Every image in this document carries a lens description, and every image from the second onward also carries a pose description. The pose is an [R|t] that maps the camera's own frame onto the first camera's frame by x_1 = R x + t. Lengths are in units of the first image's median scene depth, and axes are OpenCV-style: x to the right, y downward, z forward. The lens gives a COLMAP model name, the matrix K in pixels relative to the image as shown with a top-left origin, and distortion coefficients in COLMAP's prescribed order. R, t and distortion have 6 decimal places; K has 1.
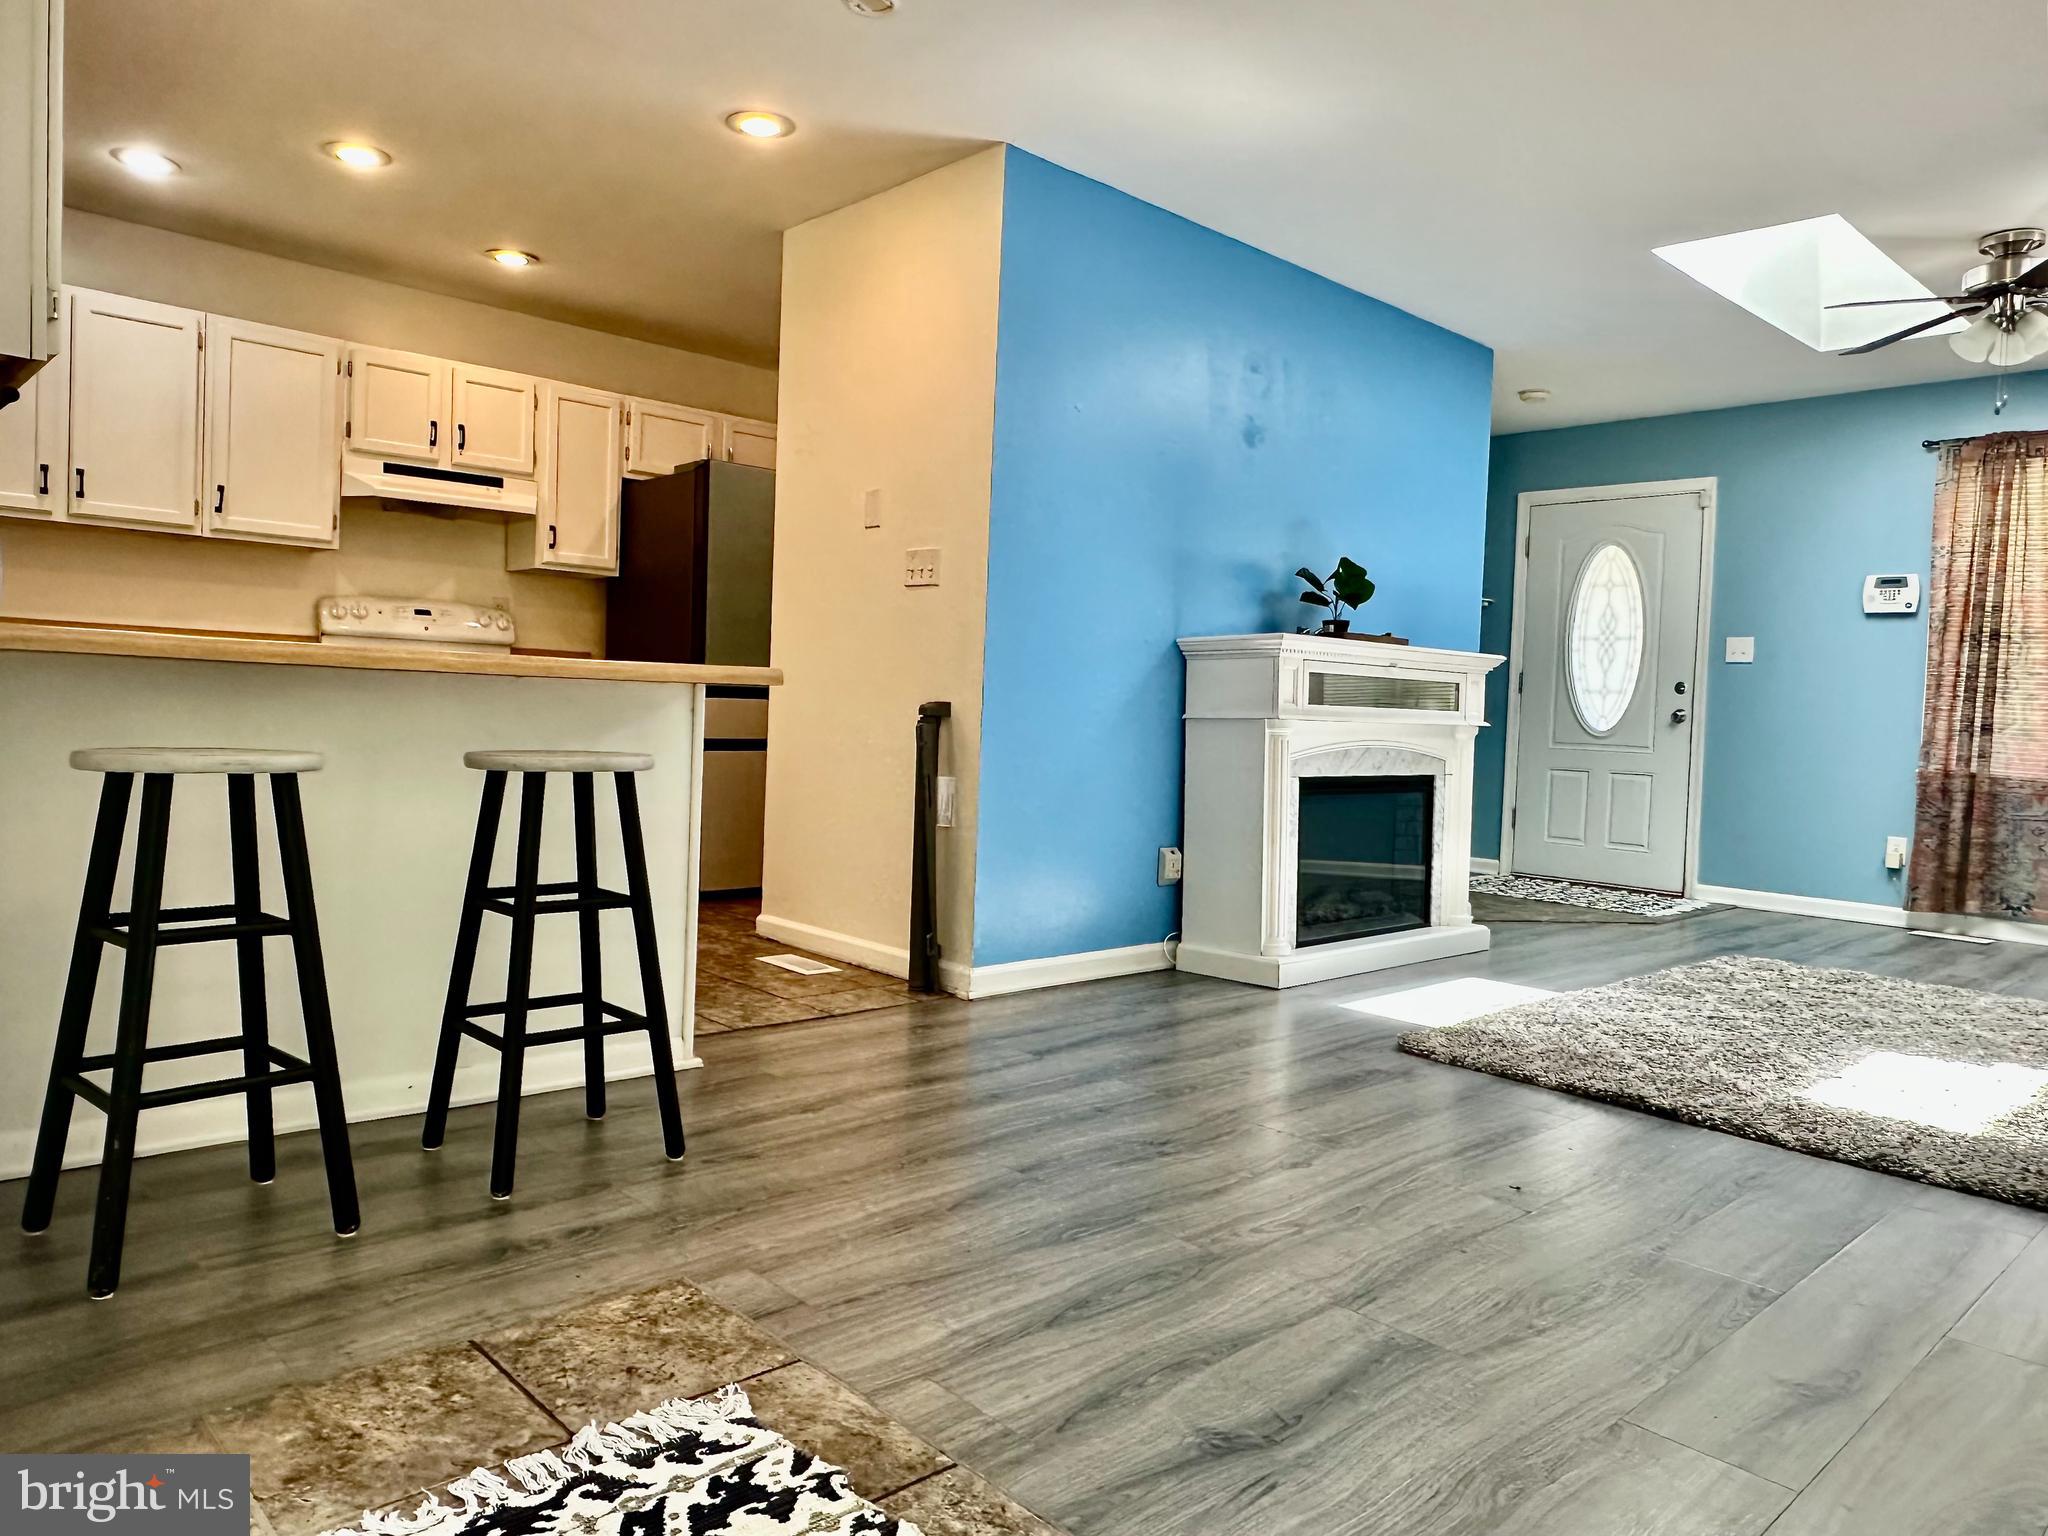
lens RADIAL K [[1372.7, 0, 1031.6], [0, 1372.7, 732.8], [0, 0, 1]] dist [-0.002161, -0.001079]
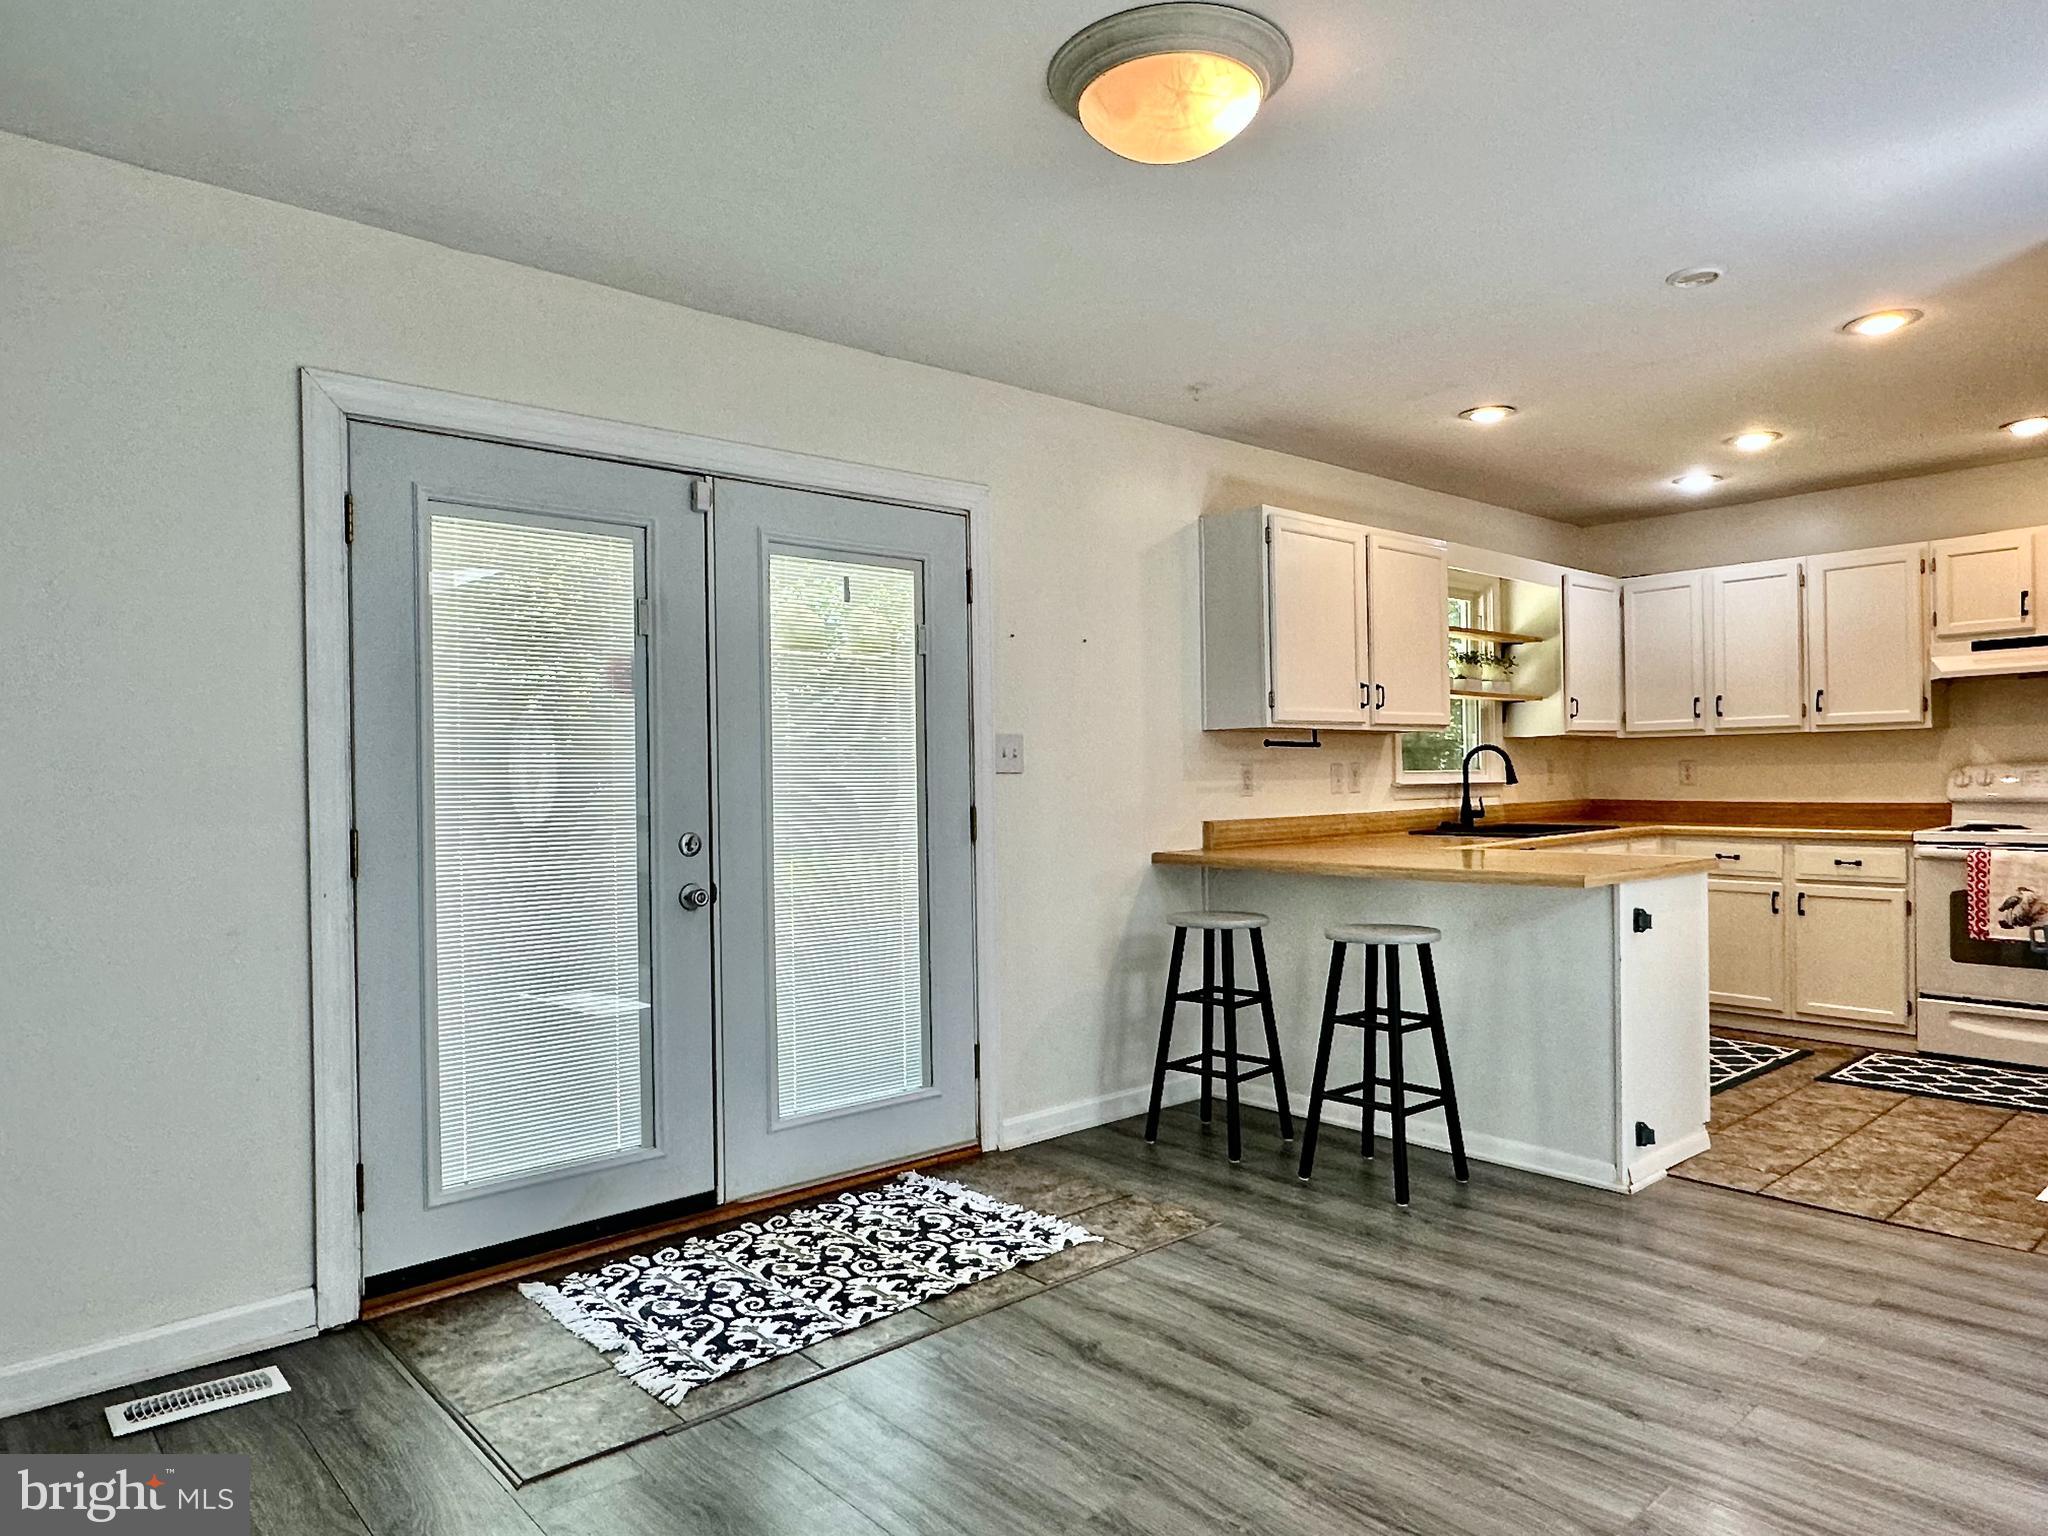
lens RADIAL K [[1301.5, 0, 1024.0], [0, 1301.5, 768.0], [0, 0, 1]] dist [-0.003688, -0.000486]
pose [[-0.035569, -0.044342, -0.998383, 1.111464], [-0.005503, 0.999009, -0.044173, -0.097134], [0.999352, 0.003923, -0.035778, 0.578933]]
